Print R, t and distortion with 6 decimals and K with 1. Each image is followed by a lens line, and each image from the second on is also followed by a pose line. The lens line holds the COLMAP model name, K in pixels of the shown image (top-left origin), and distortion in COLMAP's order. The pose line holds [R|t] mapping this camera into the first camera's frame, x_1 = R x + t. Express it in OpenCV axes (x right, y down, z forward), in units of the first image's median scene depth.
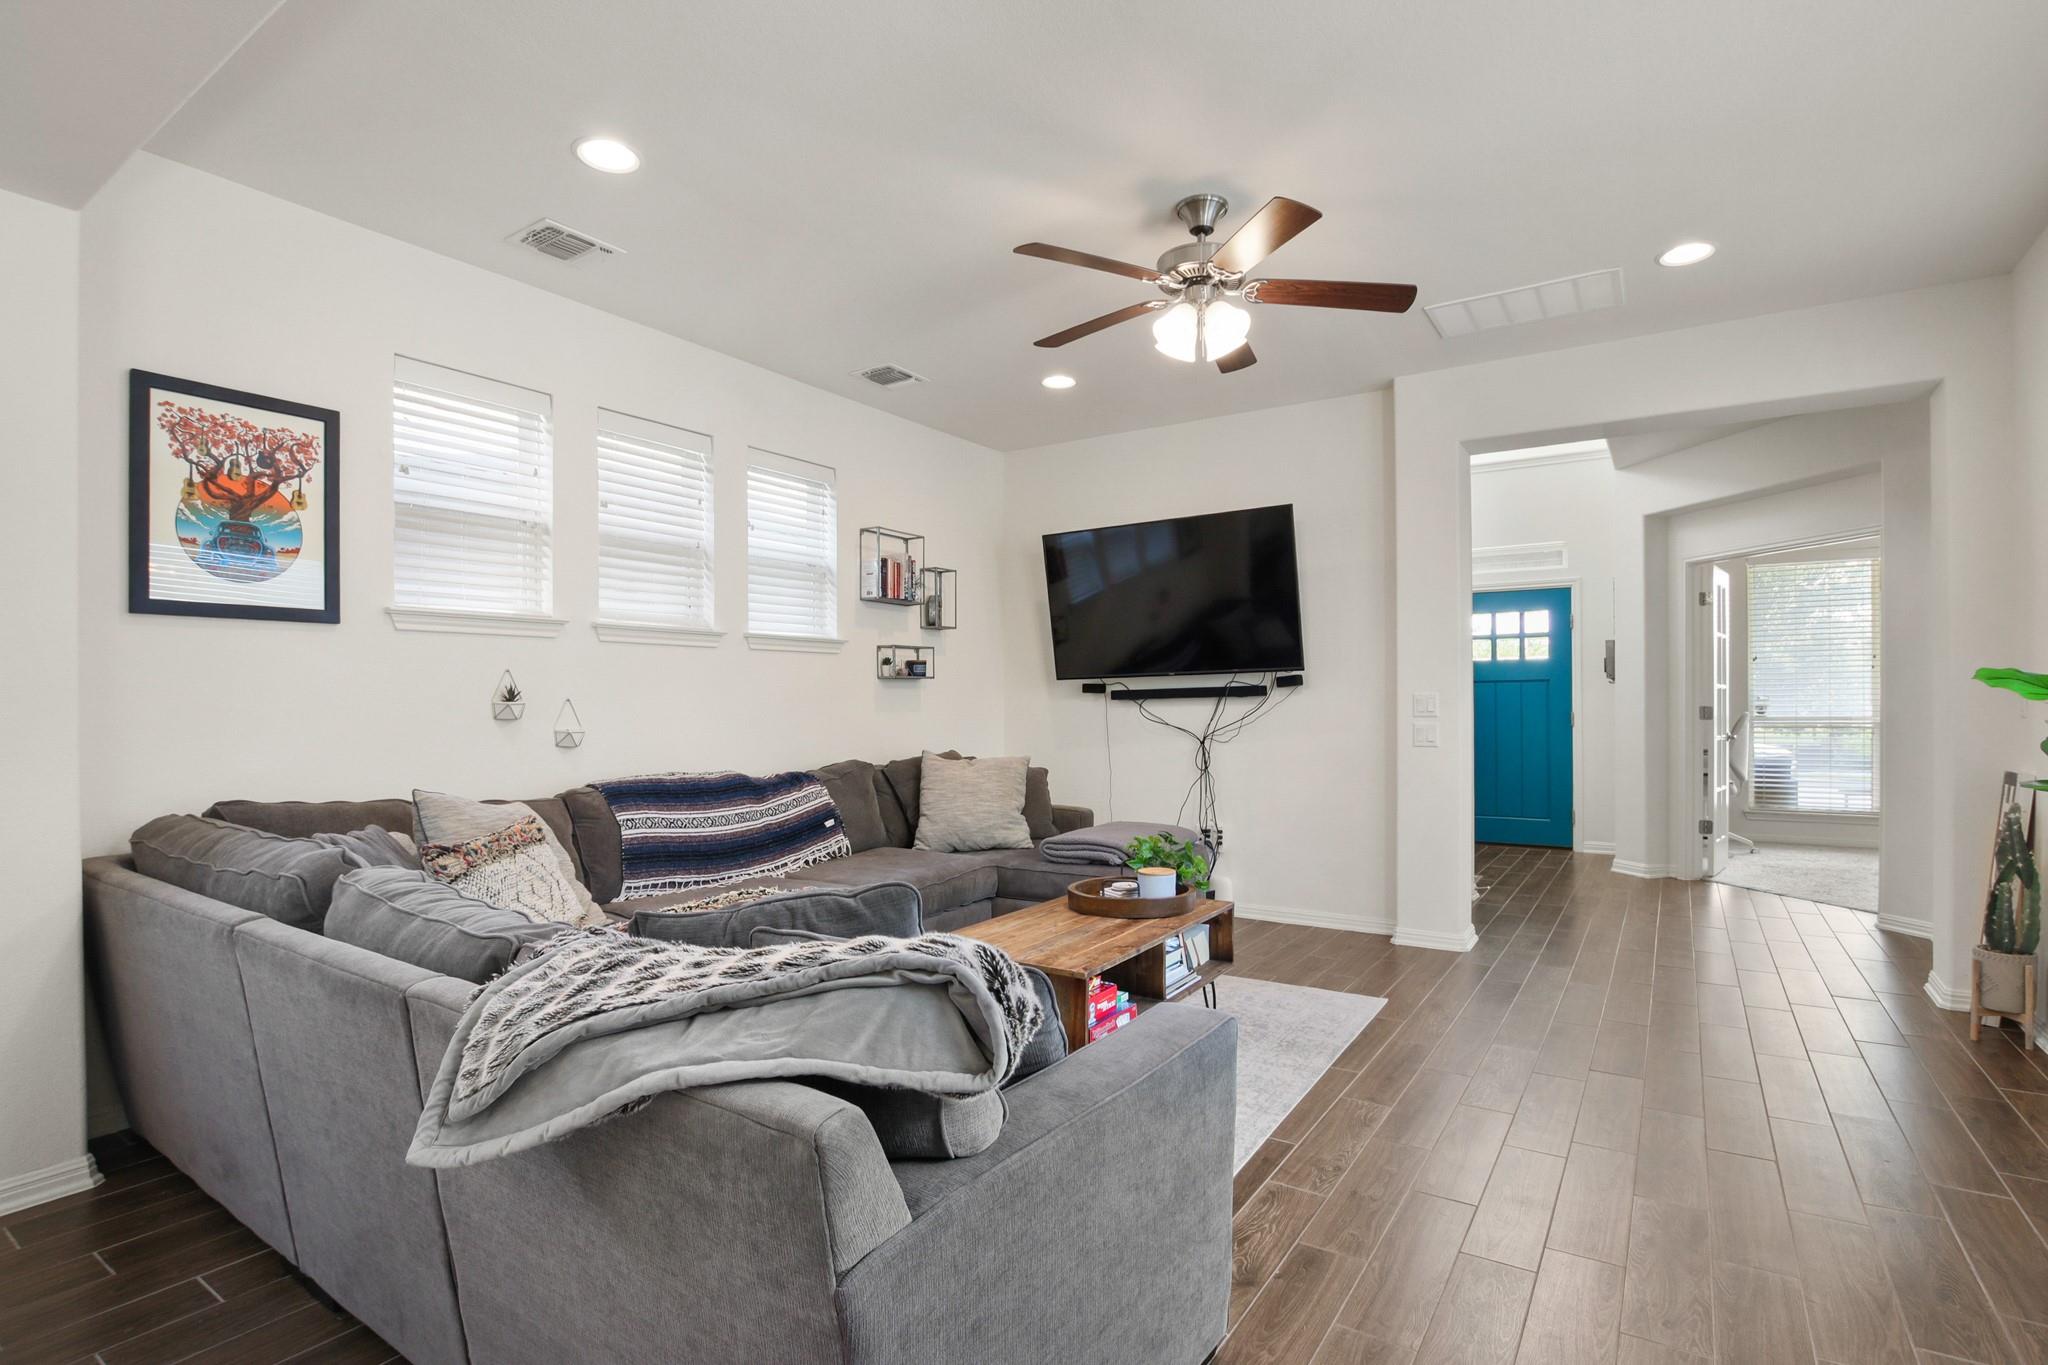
lens RADIAL K [[969.9, 0, 1035.7], [0, 969.9, 710.4], [0, 0, 1]] dist [-0.034523, 0.005629]
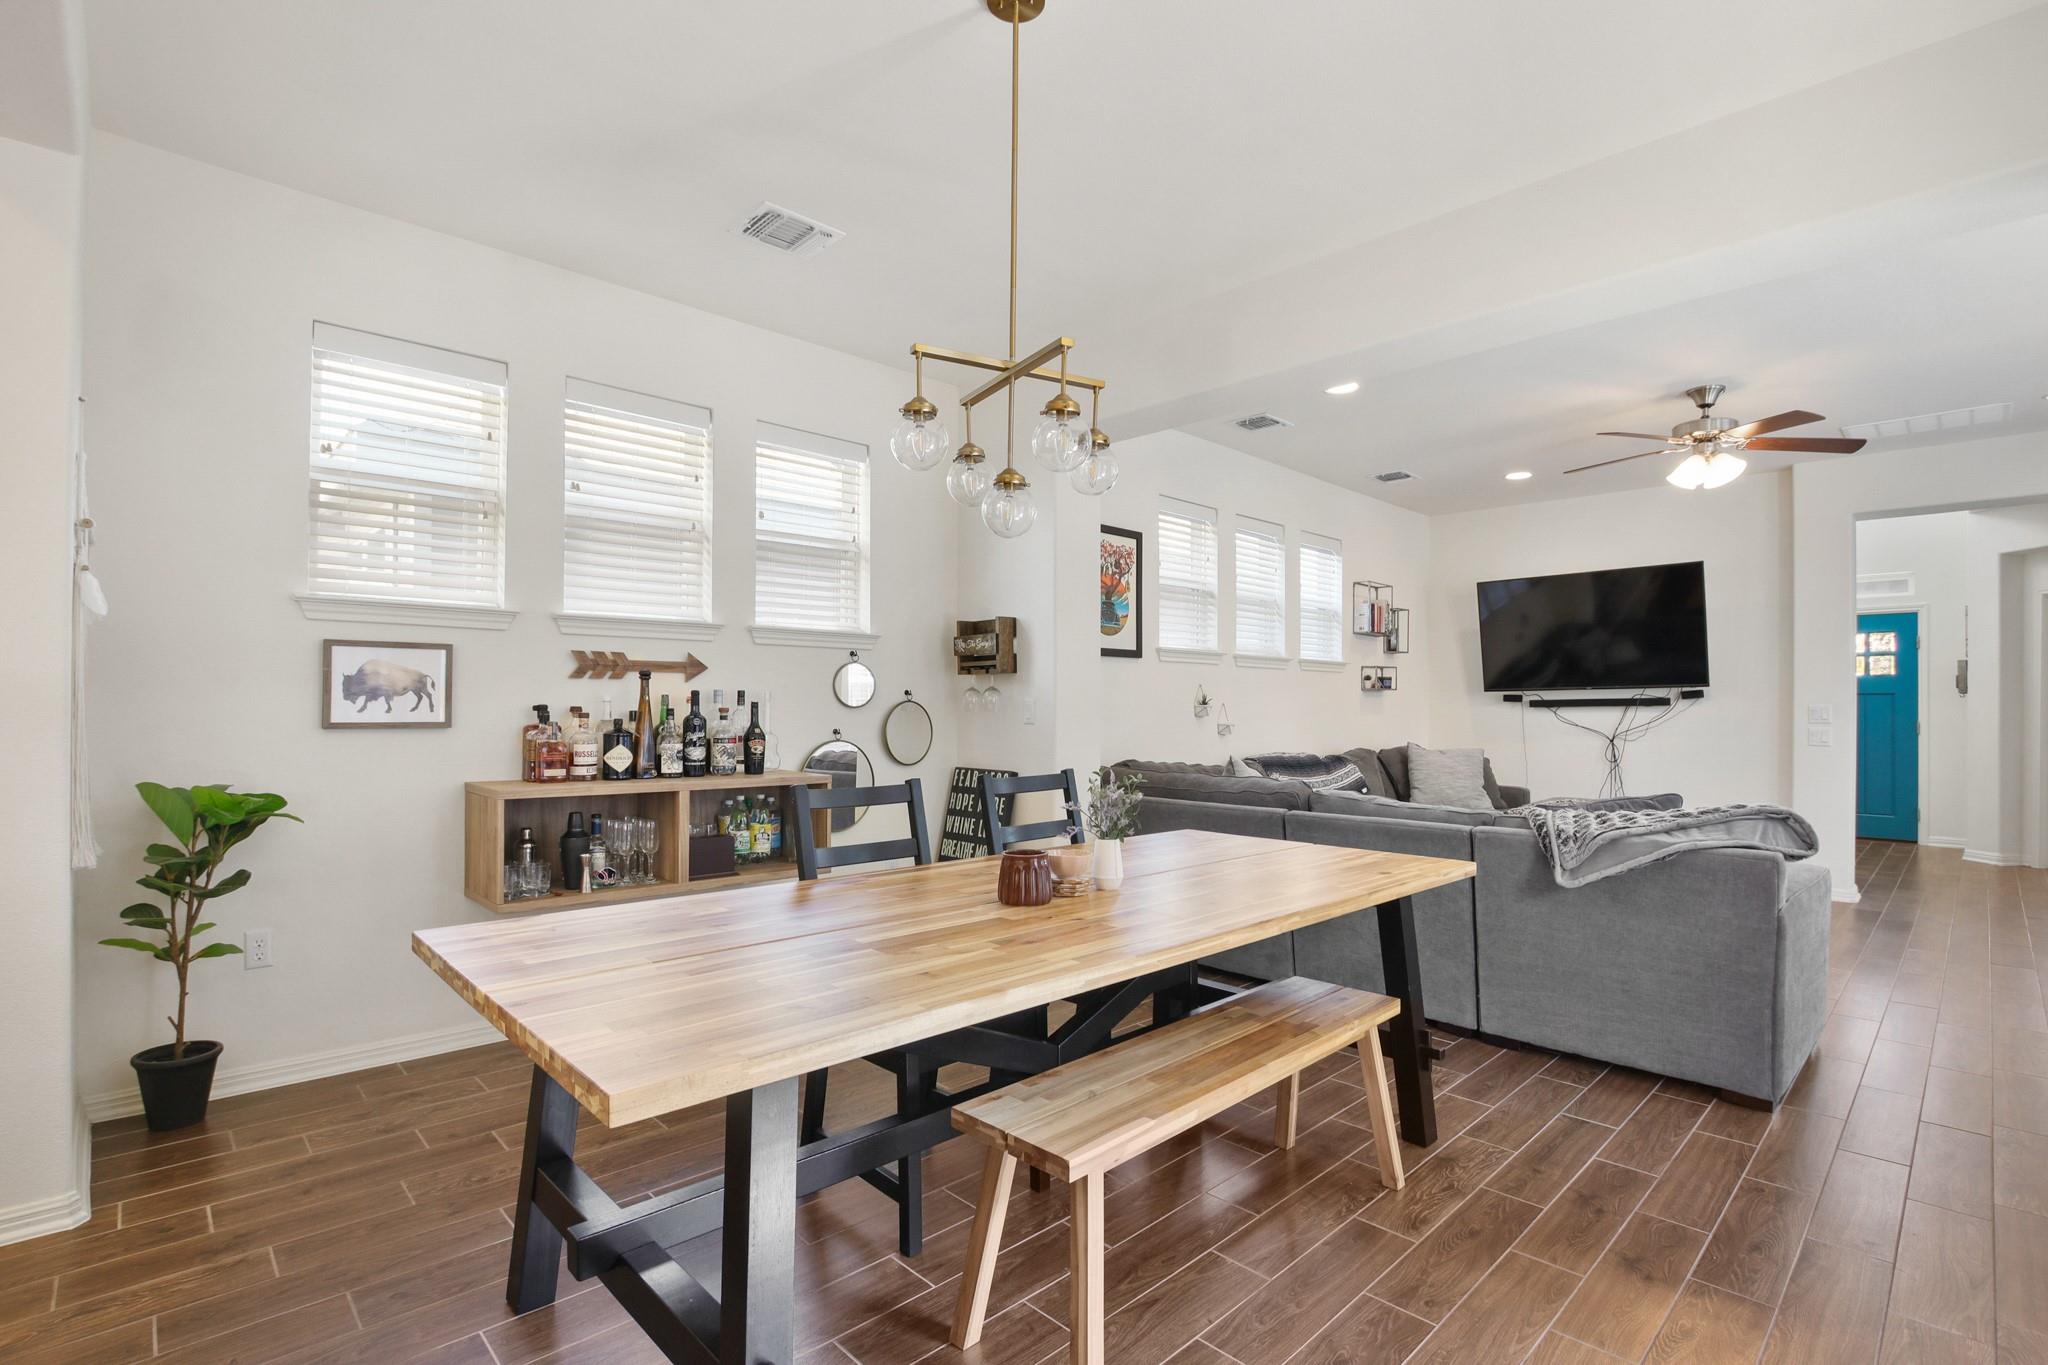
lens RADIAL K [[925.7, 0, 1058.8], [0, 925.7, 697.7], [0, 0, 1]] dist [-0.037733, 0.004962]
pose [[0.977226, 0.008760, -0.212018, -0.364982], [-0.012449, 0.999793, -0.016071, 0.005154], [0.211833, 0.018345, 0.977134, -0.440833]]
